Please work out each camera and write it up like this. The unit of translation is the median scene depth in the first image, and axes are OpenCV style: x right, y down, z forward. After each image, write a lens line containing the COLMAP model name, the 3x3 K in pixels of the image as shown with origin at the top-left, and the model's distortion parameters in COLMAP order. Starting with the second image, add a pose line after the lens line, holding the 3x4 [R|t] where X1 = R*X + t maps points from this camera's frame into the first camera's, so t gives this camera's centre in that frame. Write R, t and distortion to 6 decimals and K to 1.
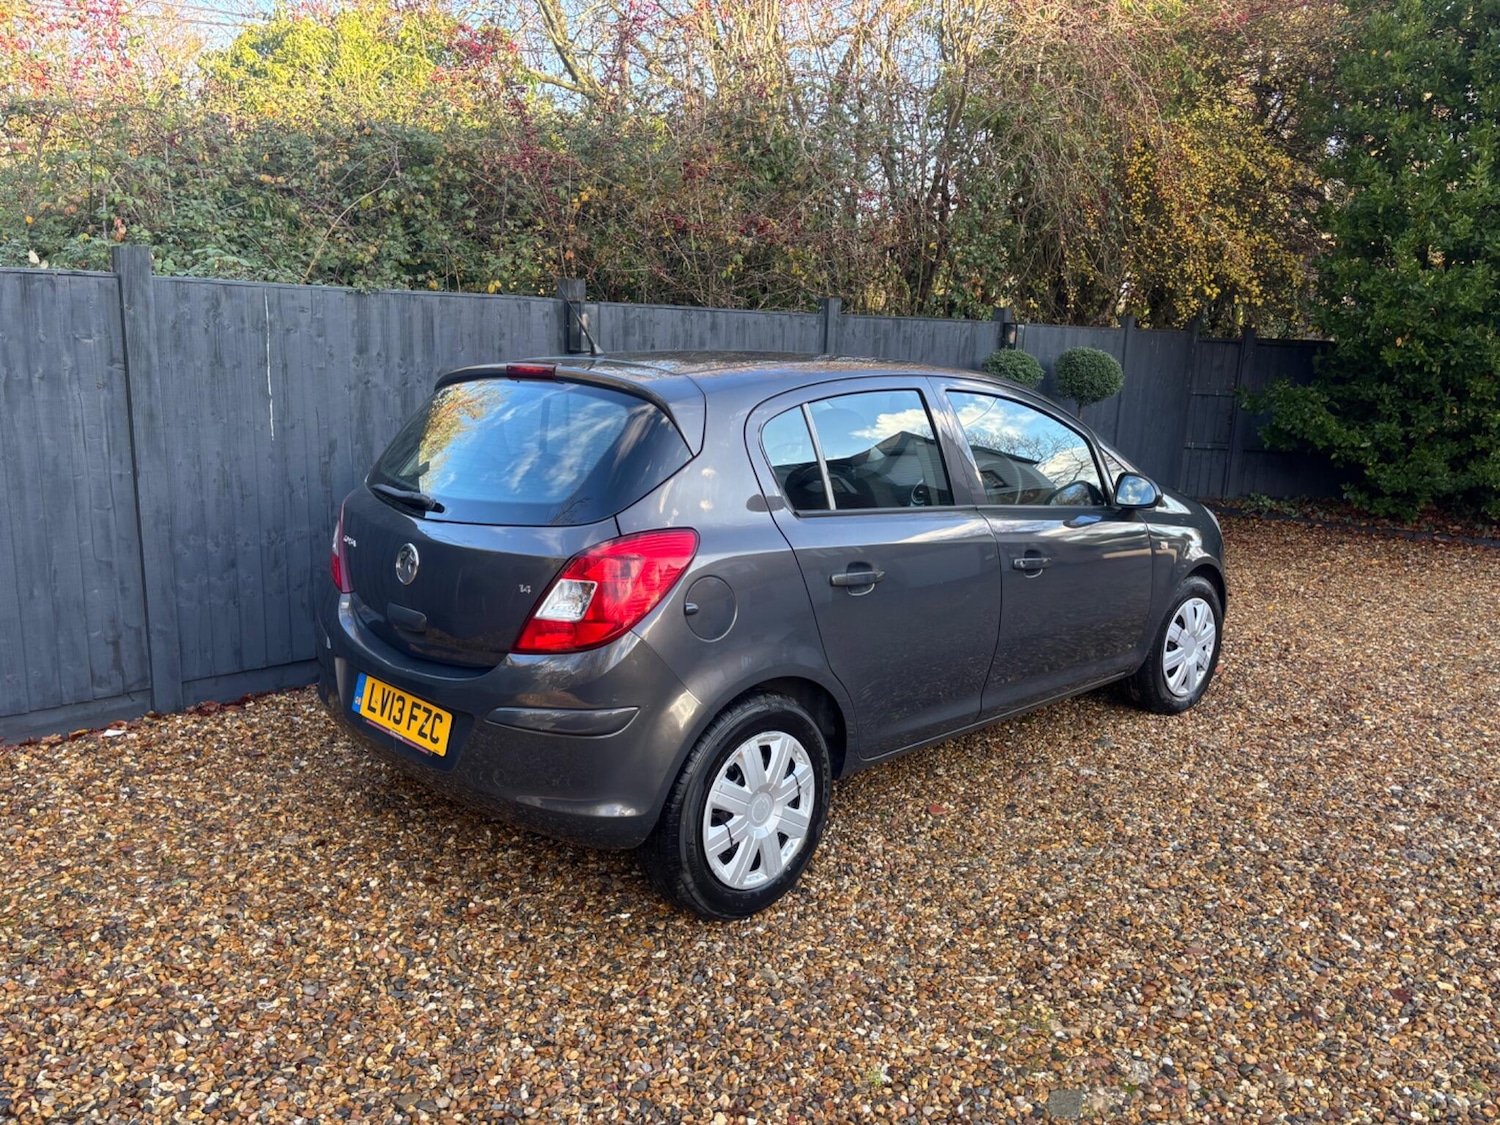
lens RADIAL K [[1142.7, 0, 754.4], [0, 1142.7, 563.5], [0, 0, 1]] dist [0.051436, -0.054117]
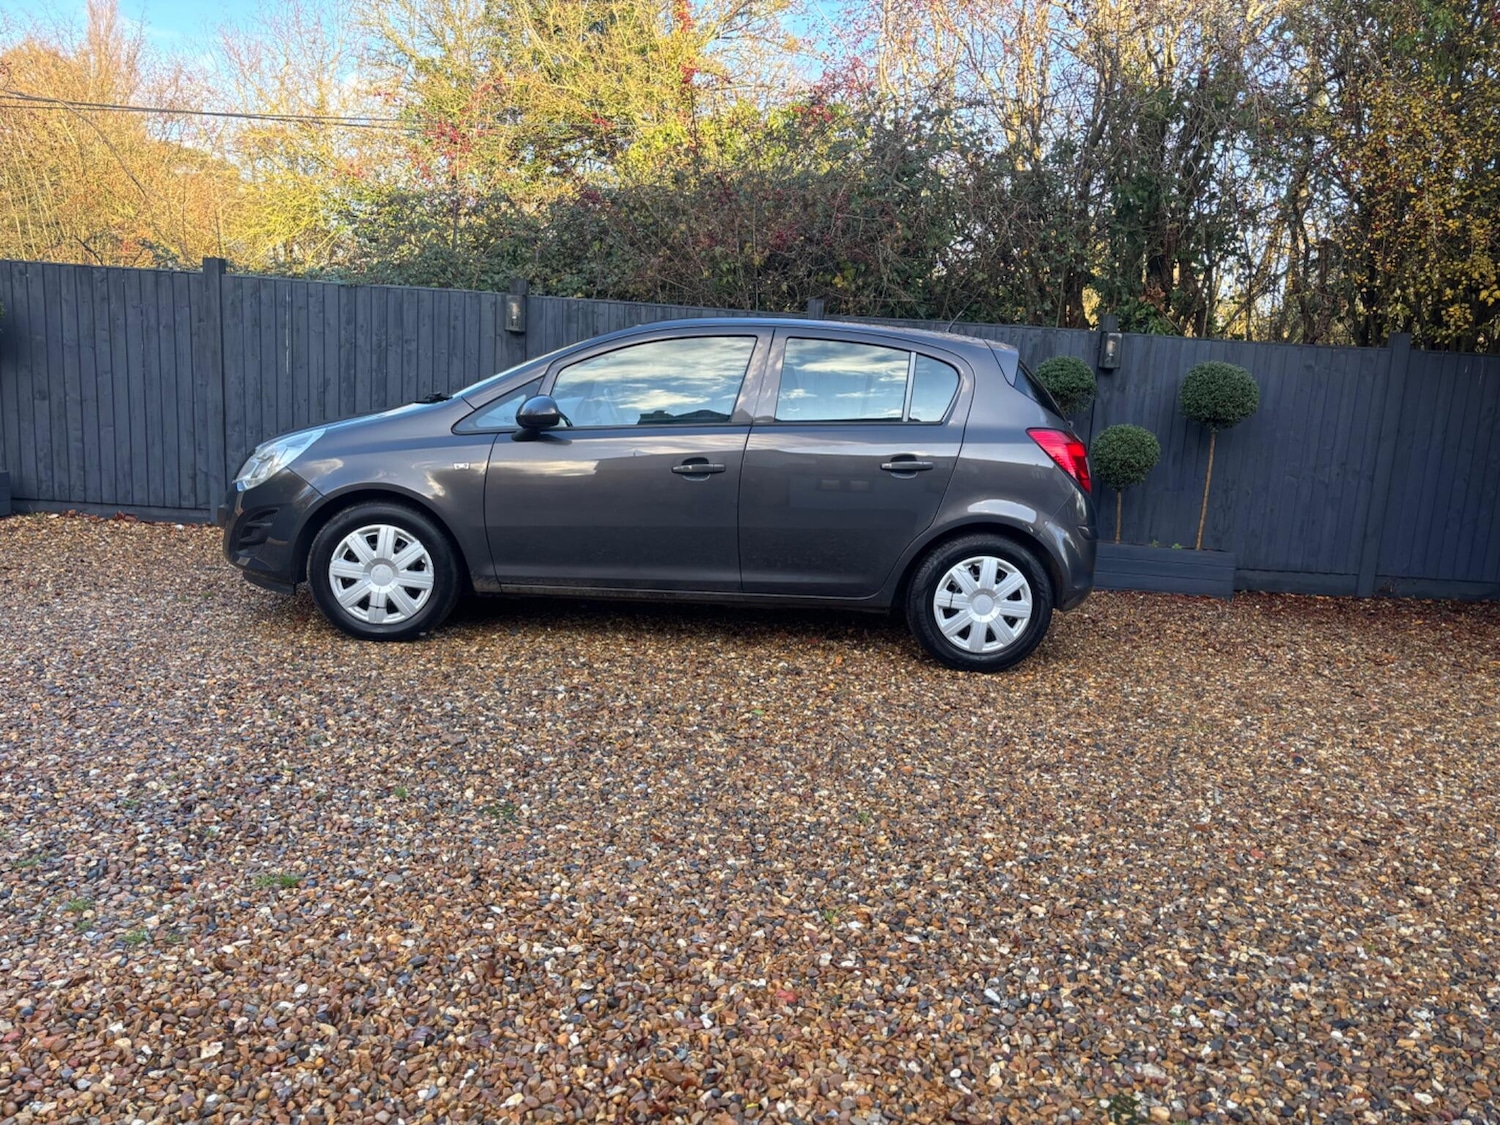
lens RADIAL K [[1142.7, 0, 759.5], [0, 1142.7, 562.3], [0, 0, 1]] dist [0.051436, -0.054117]
pose [[0.701670, 0.120792, -0.702188, 1.517726], [-0.179208, 0.983762, -0.009846, 0.064570], [0.689596, 0.132746, 0.711924, 0.402017]]
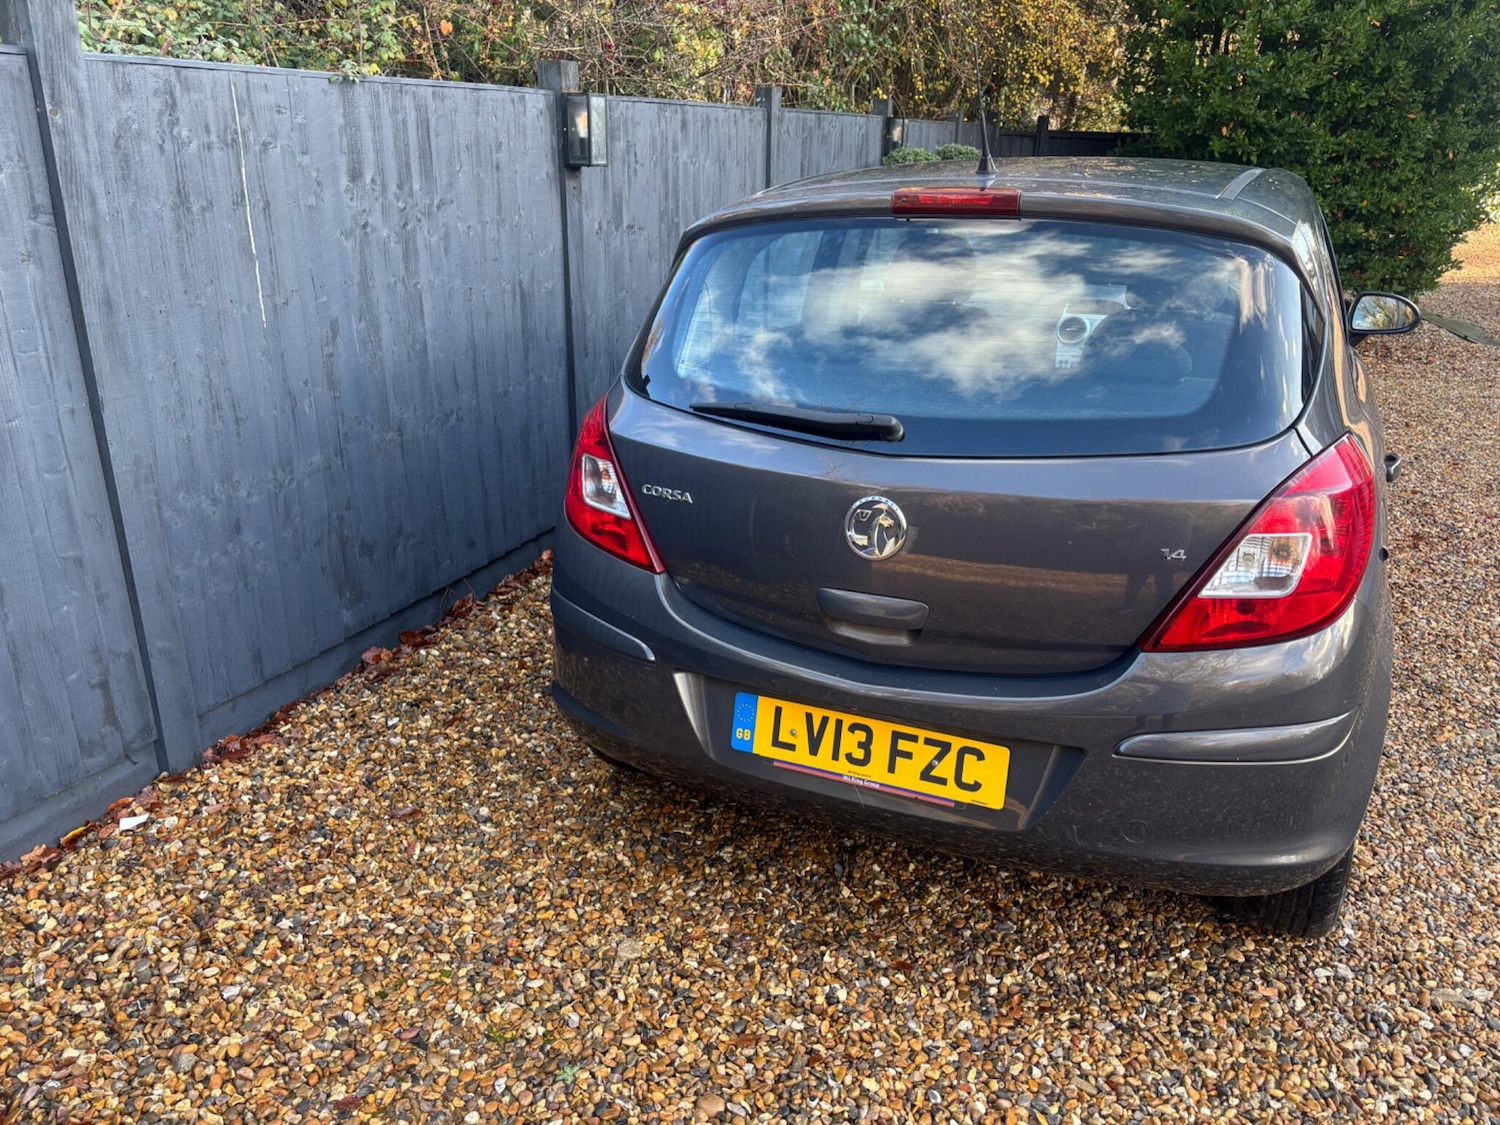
lens RADIAL K [[1142.7, 0, 758.2], [0, 1142.7, 574.8], [0, 0, 1]] dist [0.051436, -0.054117]
pose [[0.932791, -0.146350, 0.329368, -0.481535], [0.088612, 0.978921, 0.184015, -0.080579], [-0.349356, -0.142461, 0.926097, 0.360078]]
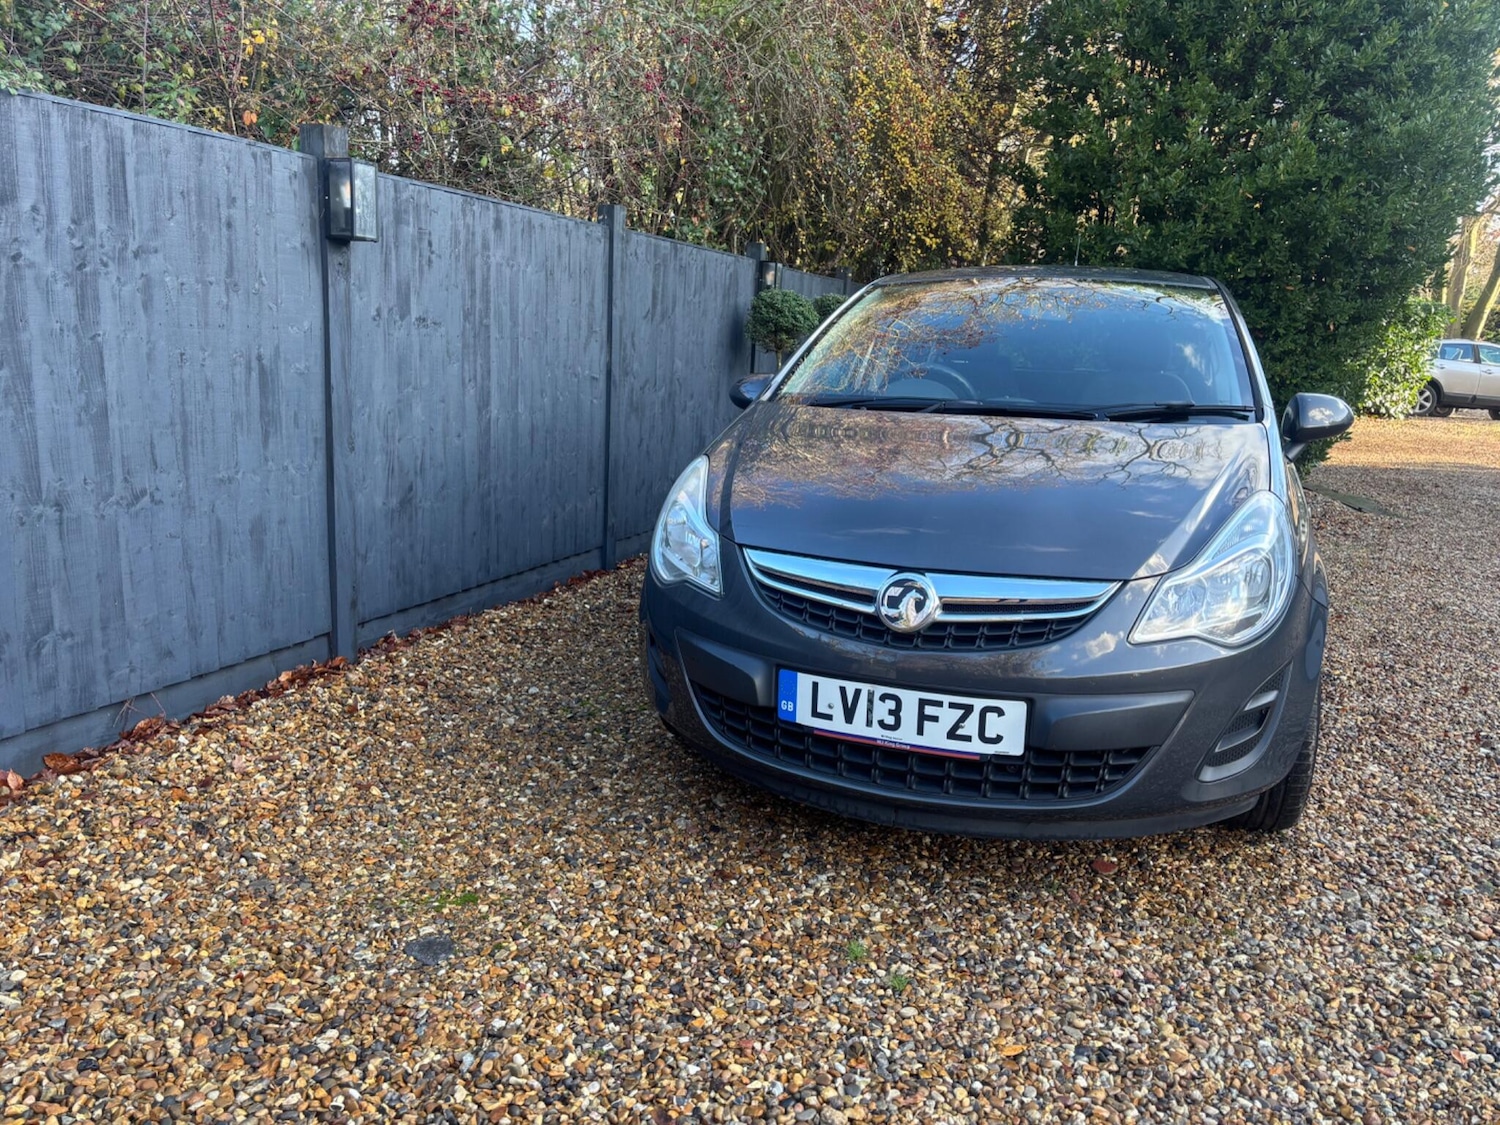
lens RADIAL K [[1142.7, 0, 754.0], [0, 1142.7, 578.8], [0, 0, 1]] dist [0.051436, -0.054117]
pose [[0.920344, -0.069394, 0.384905, -0.301618], [0.061441, 0.997567, 0.032940, 0.002648], [-0.386254, -0.006667, 0.922368, 0.442741]]
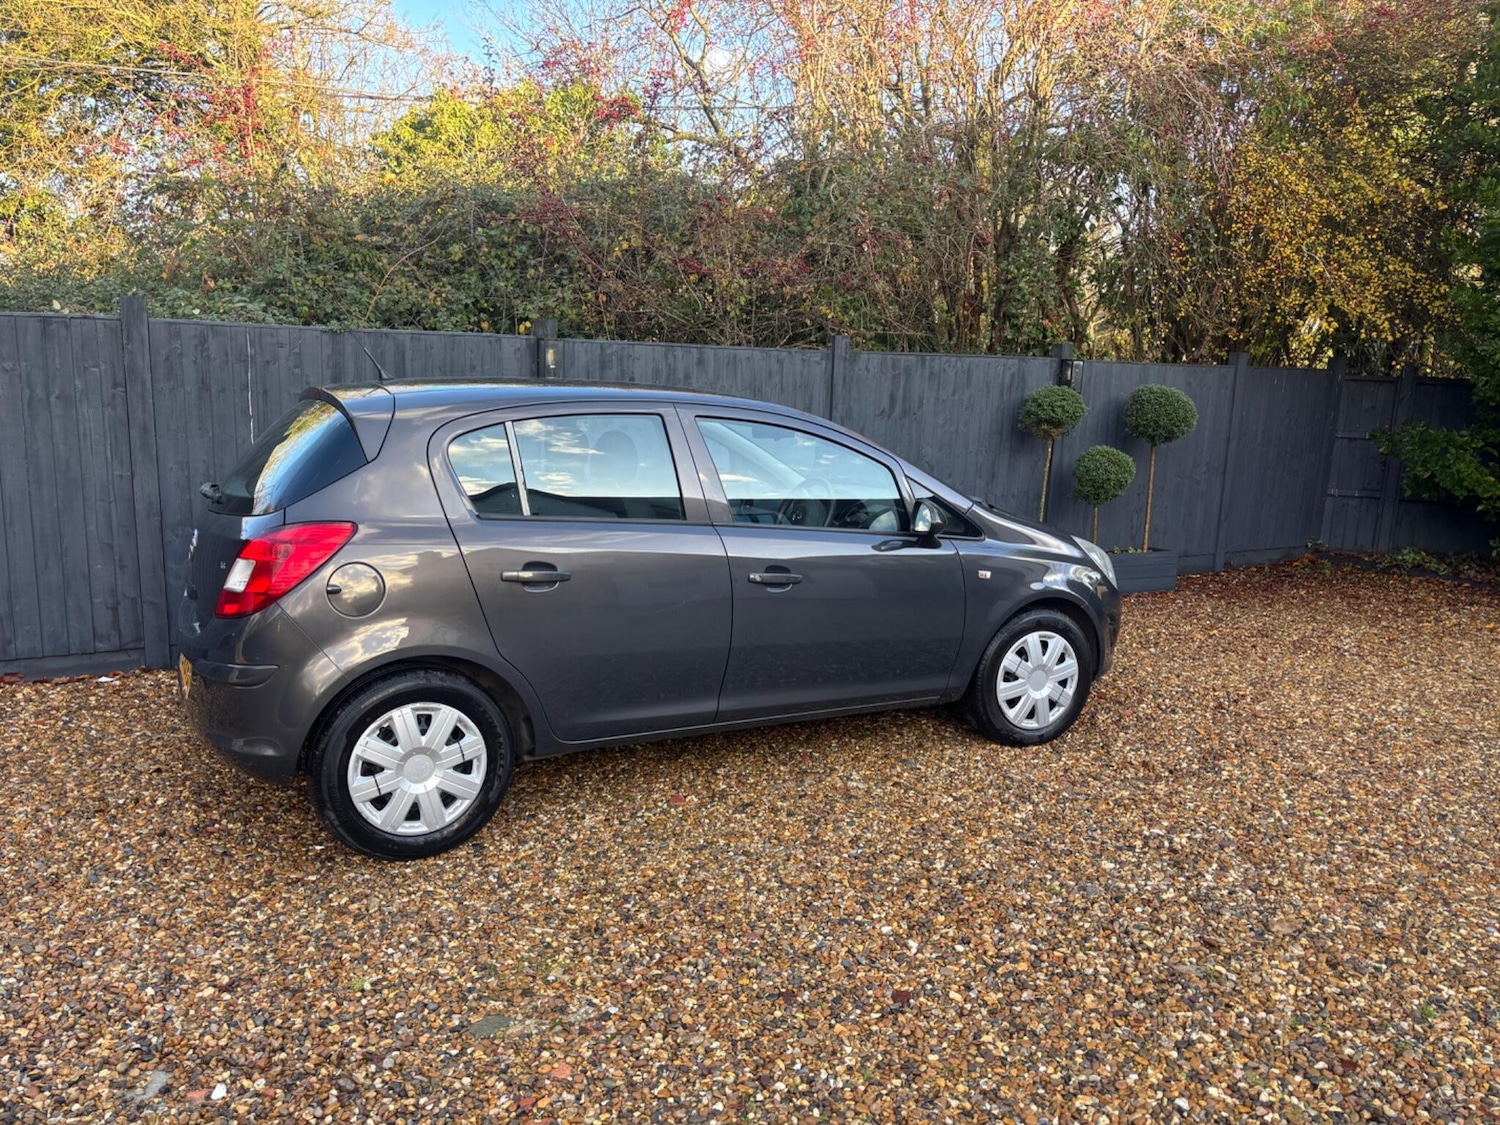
lens RADIAL K [[1142.7, 0, 754.1], [0, 1142.7, 564.8], [0, 0, 1]] dist [0.051436, -0.054117]
pose [[0.962234, 0.048002, -0.267957, 0.518376], [-0.056798, 0.998068, -0.025168, 0.015217], [0.266231, 0.039437, 0.963102, -0.033846]]
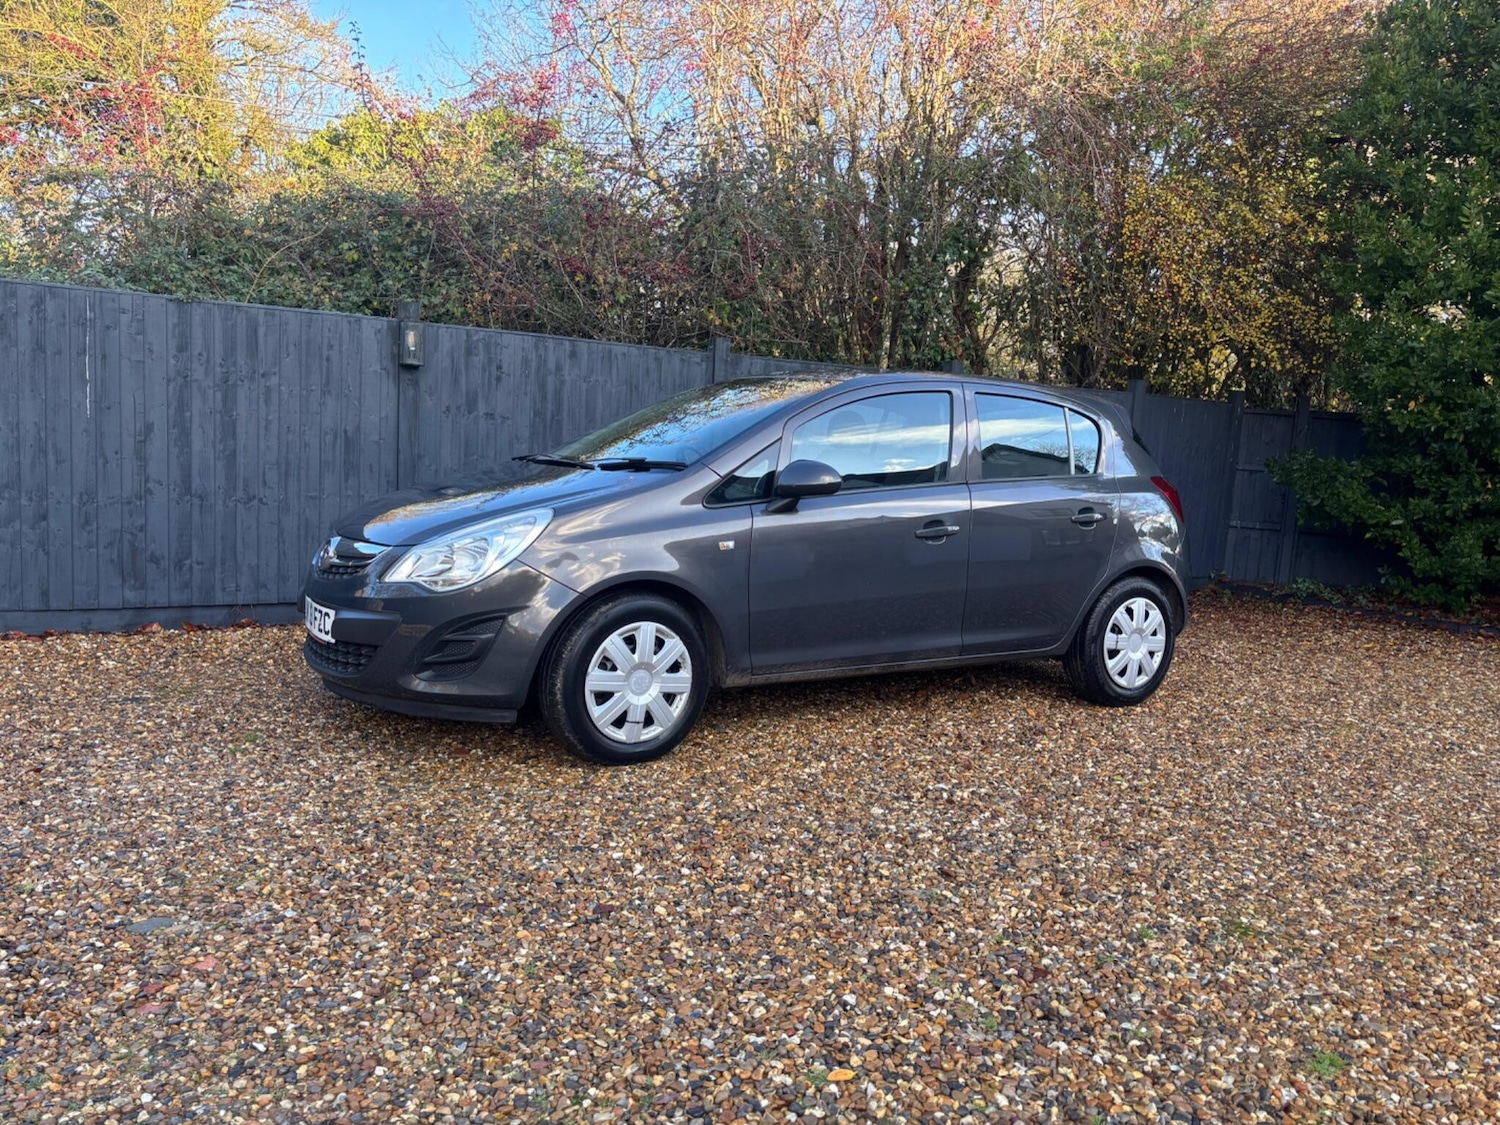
lens RADIAL K [[1142.7, 0, 758.3], [0, 1142.7, 561.8], [0, 0, 1]] dist [0.051436, -0.054117]
pose [[0.966023, 0.053347, -0.252890, 0.692952], [-0.077979, 0.993028, -0.088396, 0.115049], [0.246411, 0.105113, 0.963448, 0.035267]]
